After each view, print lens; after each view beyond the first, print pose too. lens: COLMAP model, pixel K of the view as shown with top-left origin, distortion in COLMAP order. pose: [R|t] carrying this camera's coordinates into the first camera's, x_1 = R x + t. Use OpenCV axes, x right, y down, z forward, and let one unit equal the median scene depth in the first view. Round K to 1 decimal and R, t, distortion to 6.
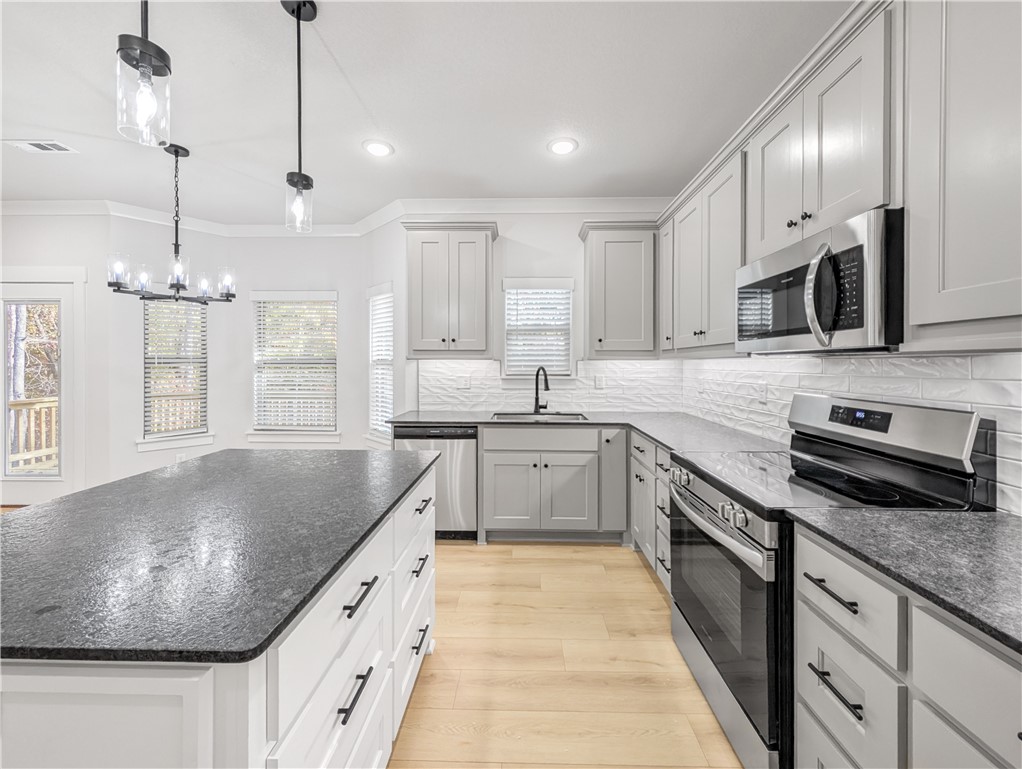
lens RADIAL K [[392.7, 0, 514.3], [0, 392.7, 365.9], [0, 0, 1]] dist [0.002474, 0.000560]
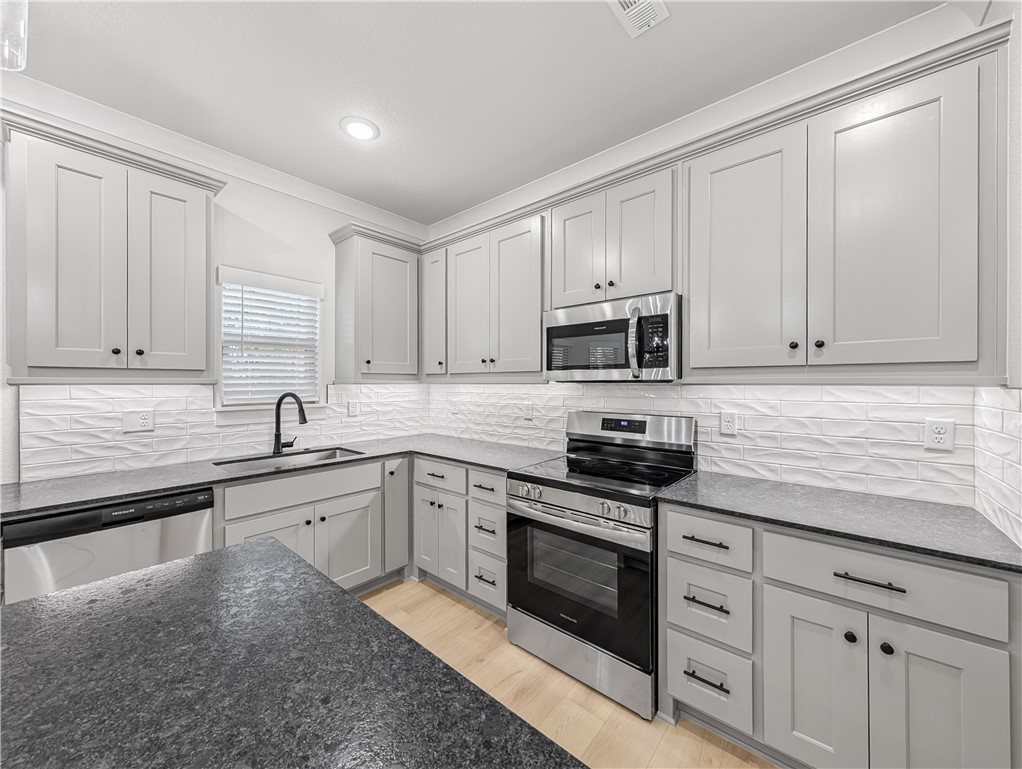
lens RADIAL K [[392.7, 0, 511.4], [0, 392.7, 382.6], [0, 0, 1]] dist [0.002474, 0.000560]
pose [[0.635454, -0.003362, 0.772131, -0.286882], [0.006673, 0.999977, -0.001138, -0.016677], [-0.772110, 0.005875, 0.635462, 0.201731]]
